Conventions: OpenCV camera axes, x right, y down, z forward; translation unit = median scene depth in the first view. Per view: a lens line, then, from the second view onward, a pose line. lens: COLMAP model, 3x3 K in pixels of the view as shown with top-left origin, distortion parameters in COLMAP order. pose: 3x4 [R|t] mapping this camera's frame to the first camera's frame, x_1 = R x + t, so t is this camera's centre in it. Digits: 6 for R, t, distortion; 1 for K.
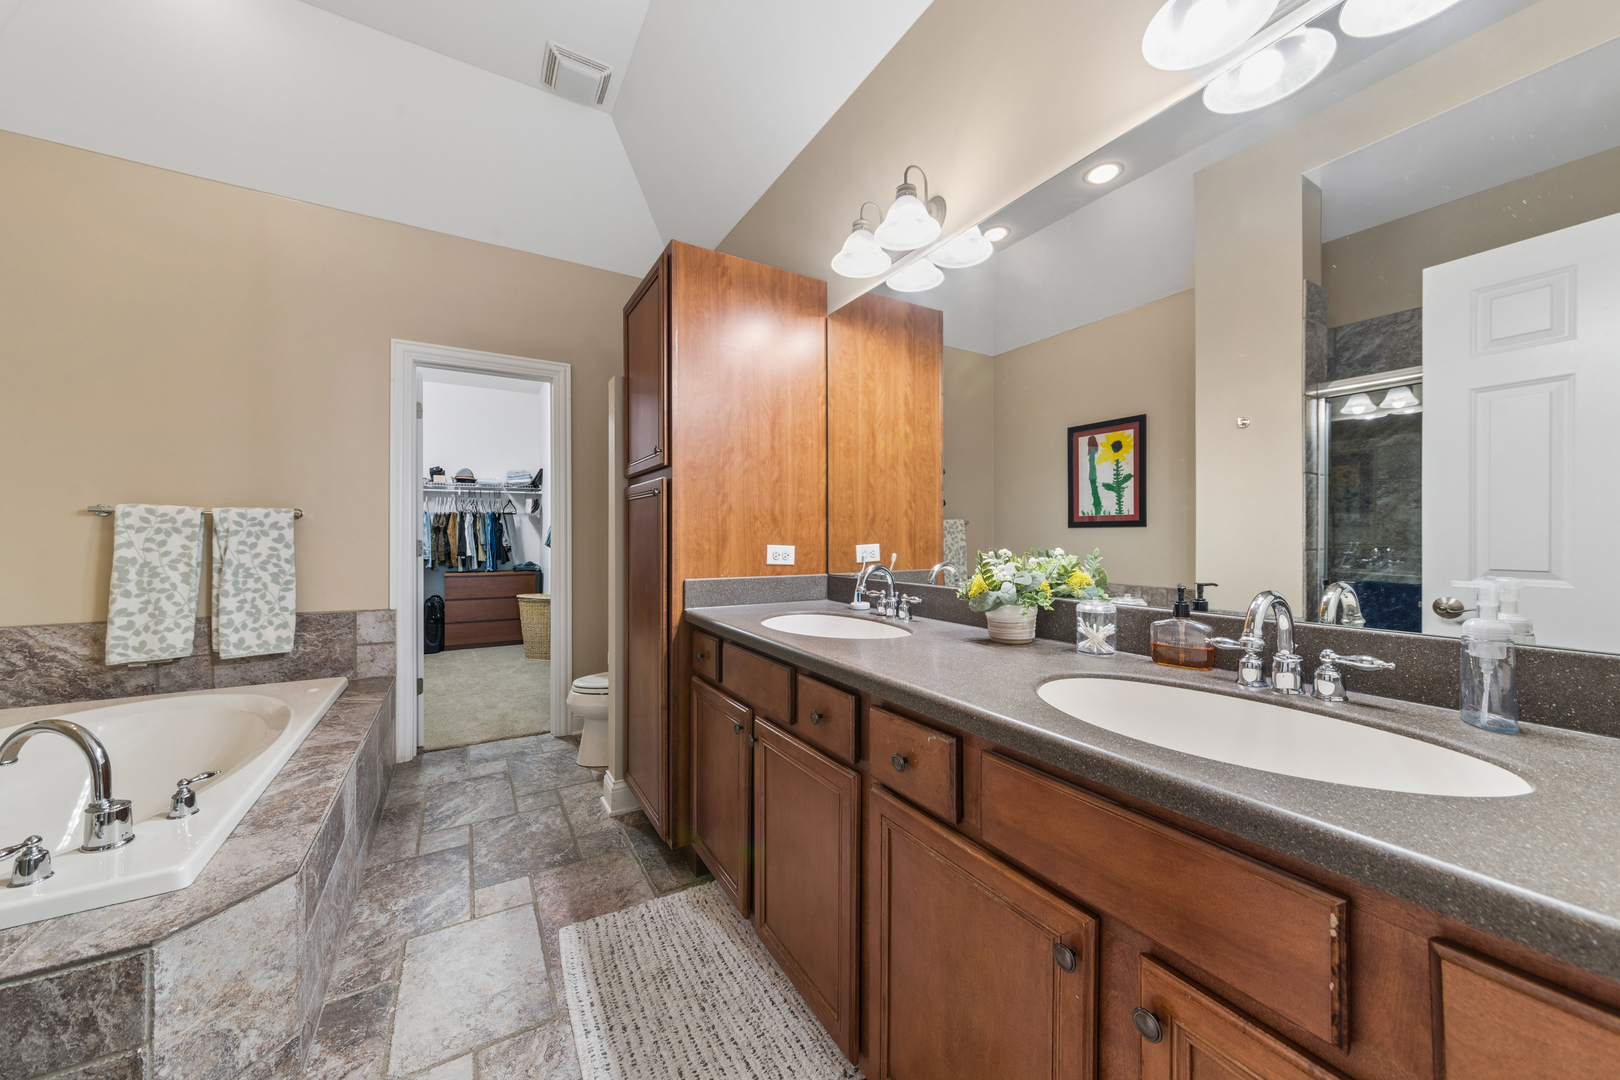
lens RADIAL K [[575.6, 0, 814.5], [0, 575.6, 538.1], [0, 0, 1]] dist [0.002295, 0.002554]
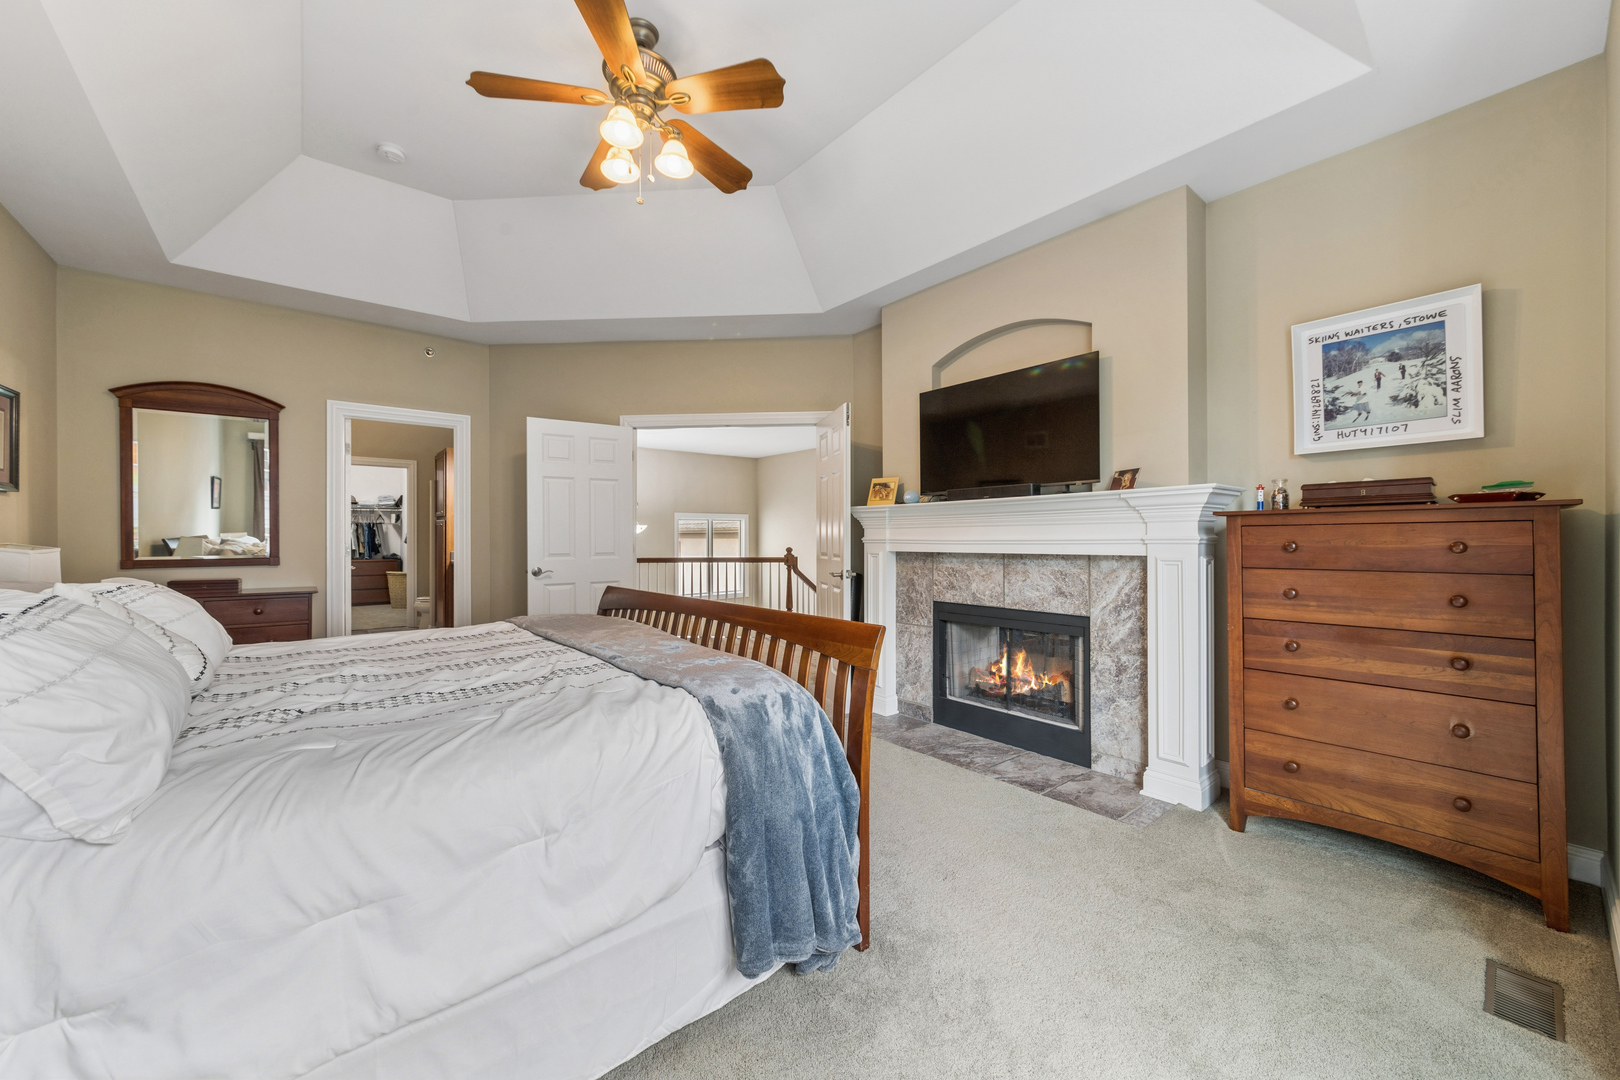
lens RADIAL K [[603.0, 0, 807.9], [0, 603.0, 535.5], [0, 0, 1]] dist [0.000429, -0.000059]
pose [[0.988590, 0.001428, 0.150628, 0.998651], [-0.000915, 0.999994, -0.003473, -0.009858], [-0.150632, 0.003295, 0.988584, -2.118209]]
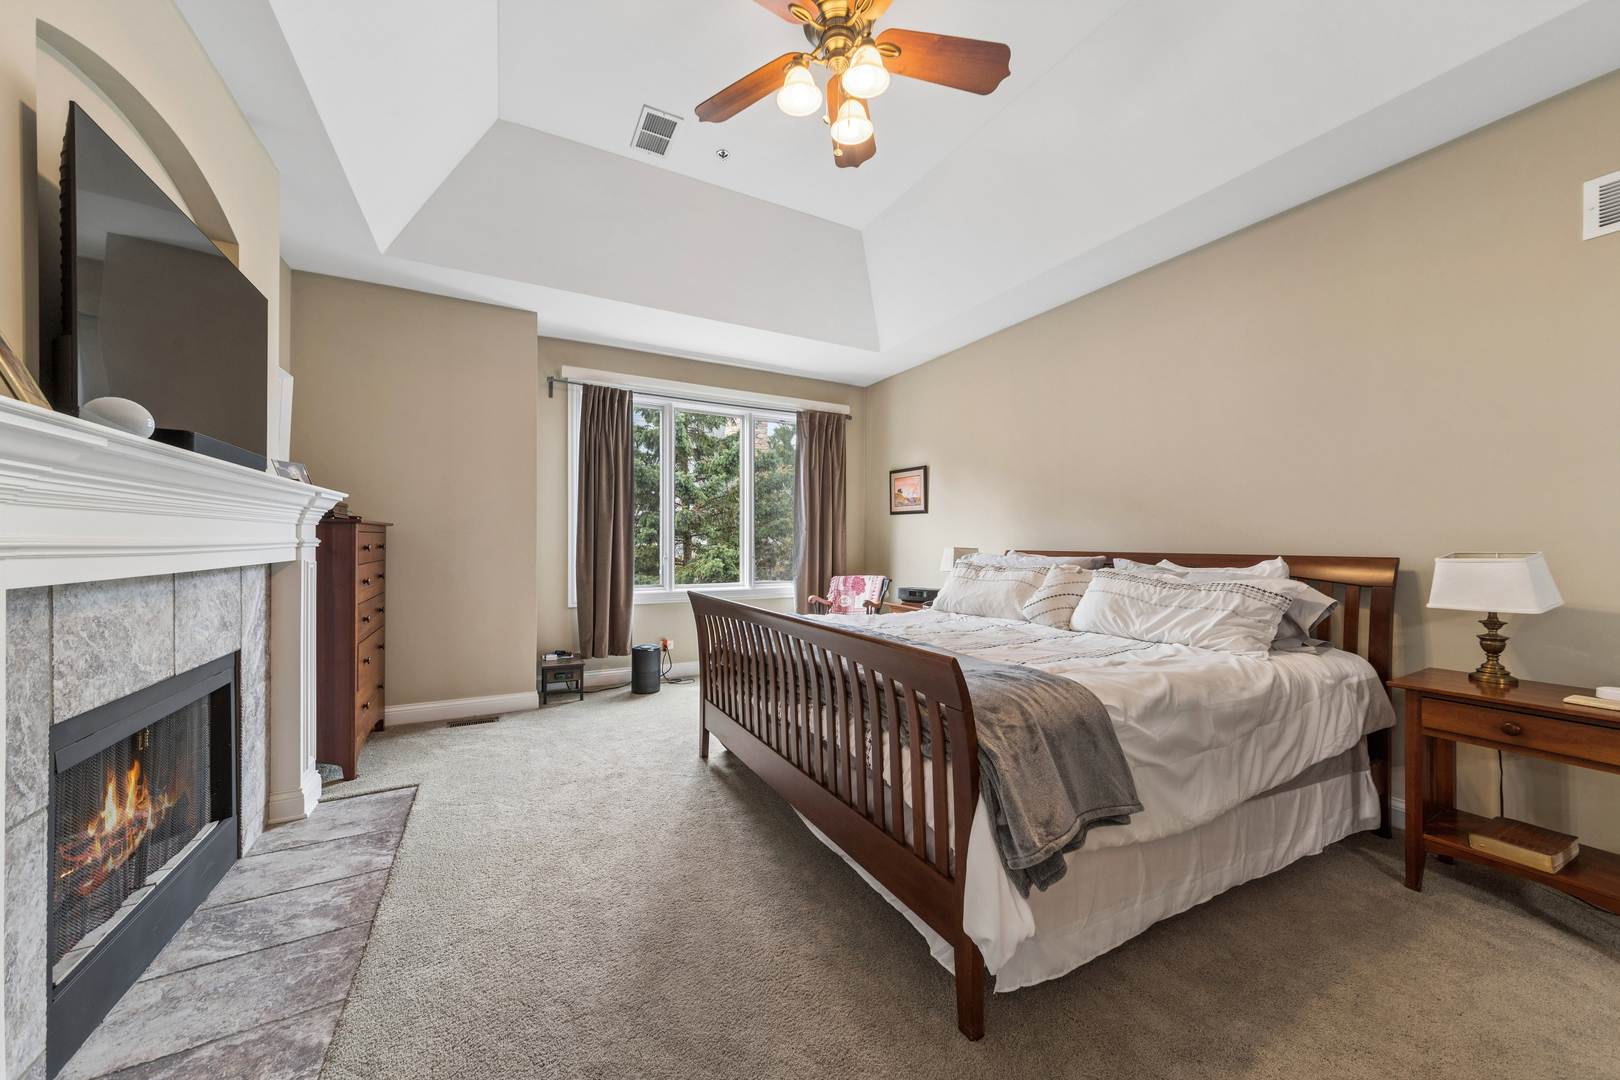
lens RADIAL K [[575.6, 0, 812.5], [0, 575.6, 539.8], [0, 0, 1]] dist [0.002295, 0.002554]
pose [[-0.998838, -0.000172, 0.048194, 0.554011], [-0.000540, 0.999971, -0.007623, 0.003855], [-0.048191, -0.007641, -0.998809, 4.428143]]
